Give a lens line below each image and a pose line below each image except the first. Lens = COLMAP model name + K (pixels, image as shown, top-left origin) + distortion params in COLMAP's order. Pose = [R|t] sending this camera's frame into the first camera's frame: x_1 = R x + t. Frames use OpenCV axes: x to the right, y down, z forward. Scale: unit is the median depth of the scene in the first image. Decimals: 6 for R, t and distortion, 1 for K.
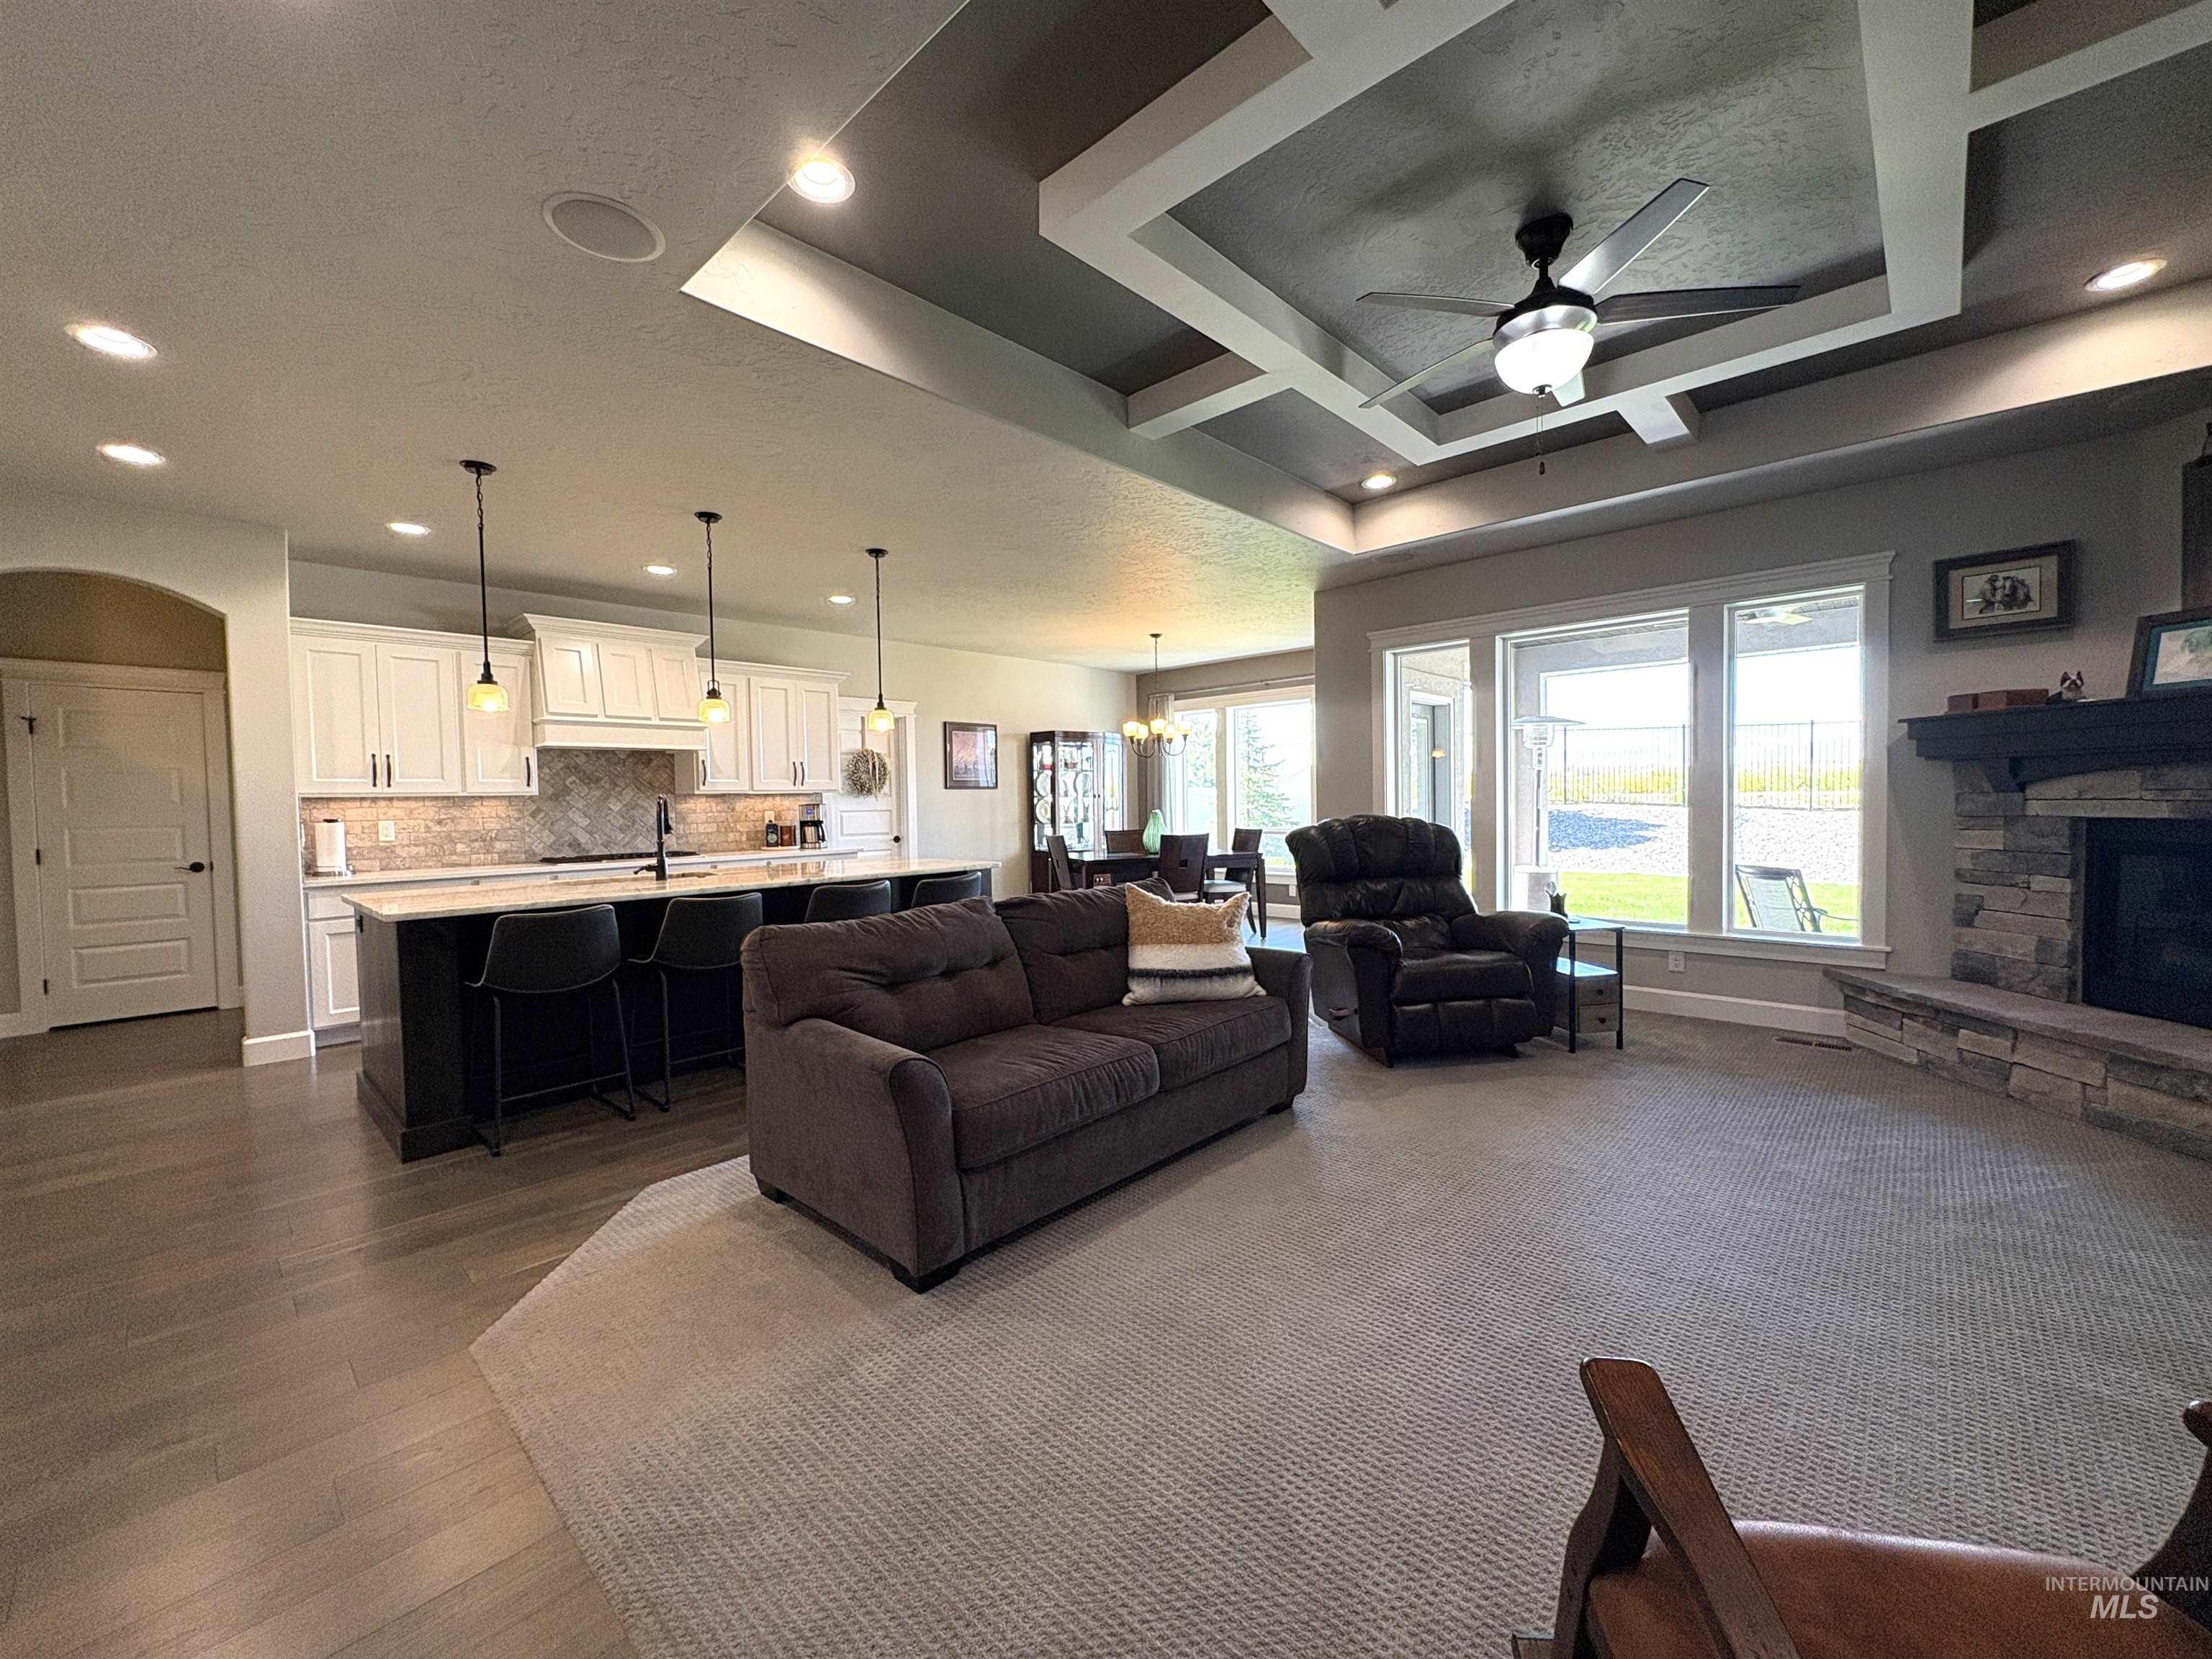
lens RADIAL K [[880.6, 0, 1106.9], [0, 880.6, 829.6], [0, 0, 1]] dist [0.001412, 0.000113]
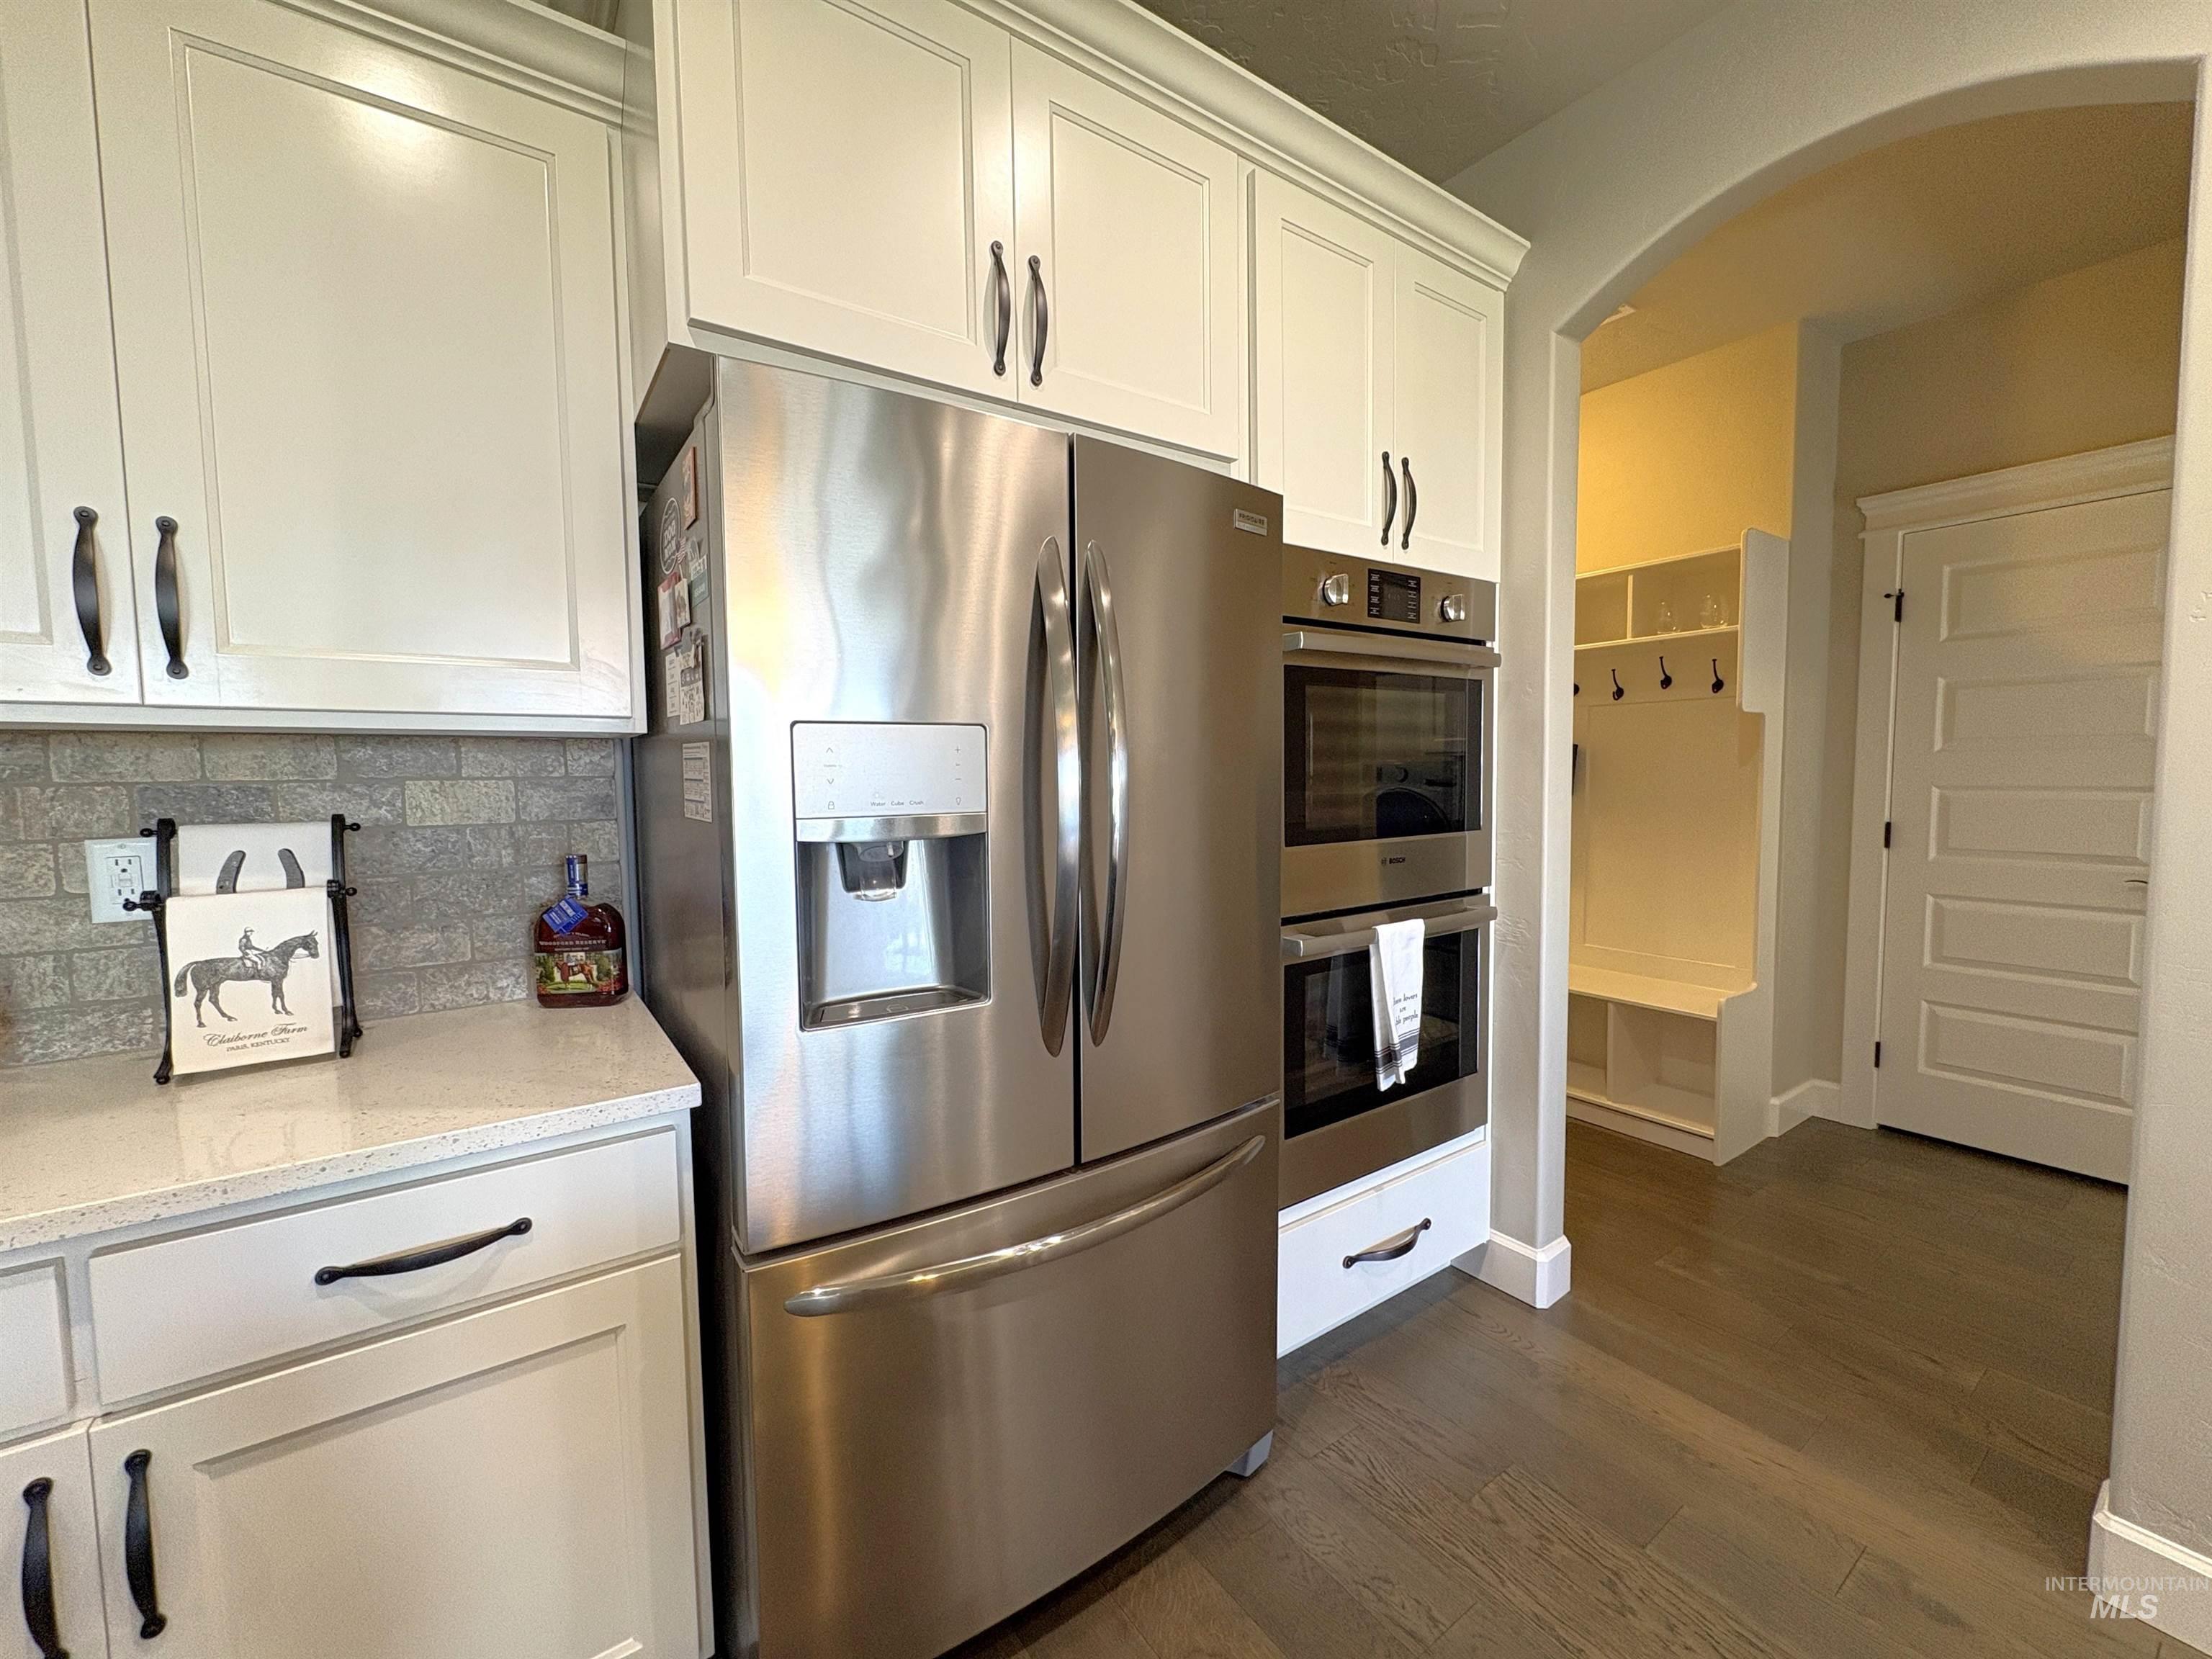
lens RADIAL K [[880.6, 0, 1106.6], [0, 880.6, 829.0], [0, 0, 1]] dist [0.001412, 0.000113]
pose [[-0.210139, 0.084945, -0.973974, -0.542548], [-0.017253, 0.995741, 0.090566, -0.017042], [0.977519, 0.035836, -0.207778, 0.624293]]
